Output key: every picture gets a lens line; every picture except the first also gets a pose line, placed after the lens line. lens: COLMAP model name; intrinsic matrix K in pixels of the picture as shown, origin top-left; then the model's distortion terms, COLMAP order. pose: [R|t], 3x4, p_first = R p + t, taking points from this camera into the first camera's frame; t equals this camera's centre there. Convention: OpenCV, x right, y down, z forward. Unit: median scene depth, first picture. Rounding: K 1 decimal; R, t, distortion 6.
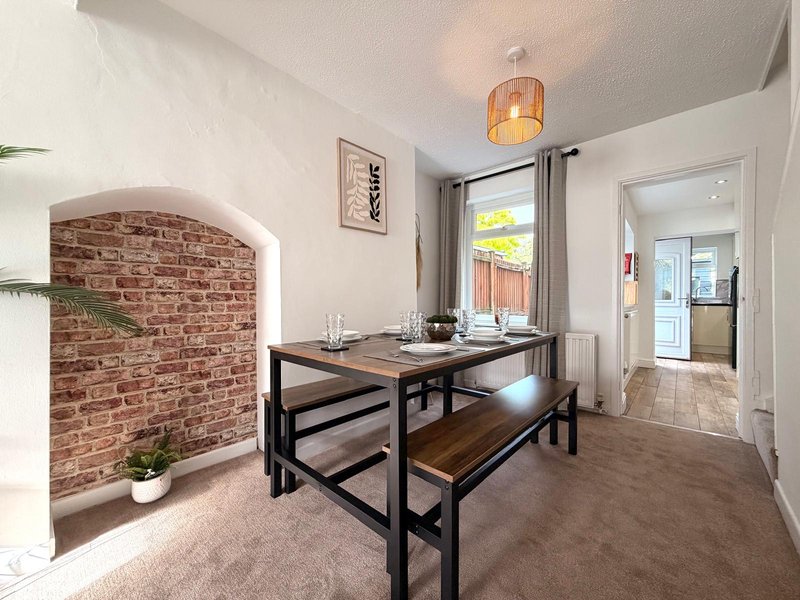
lens RADIAL K [[317.6, 0, 397.2], [0, 317.6, 301.3], [0, 0, 1]] dist [0.001770, 0.000034]
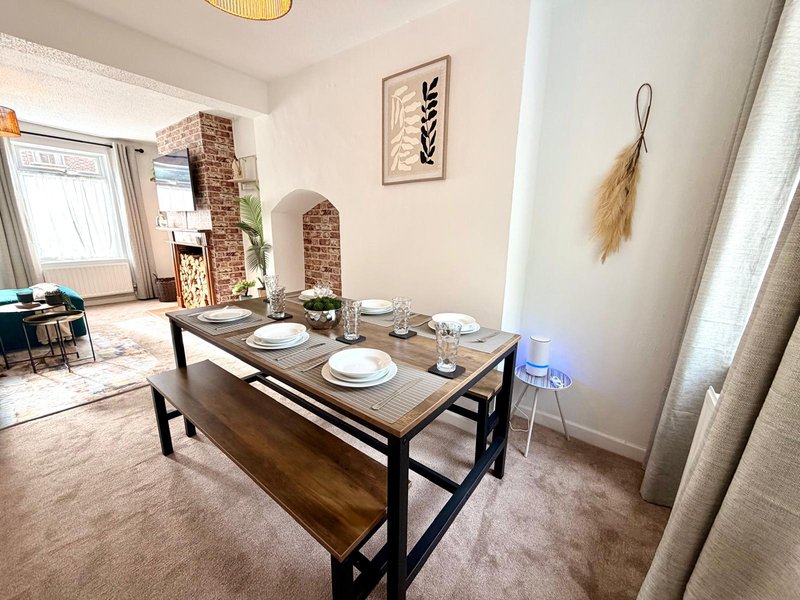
lens RADIAL K [[317.6, 0, 397.2], [0, 317.6, 301.3], [0, 0, 1]] dist [0.001770, 0.000034]
pose [[0.086666, 0.231912, -0.968868, 0.809827], [-0.021427, 0.972736, 0.230921, -0.120273], [0.996007, 0.000747, 0.089272, 0.954384]]
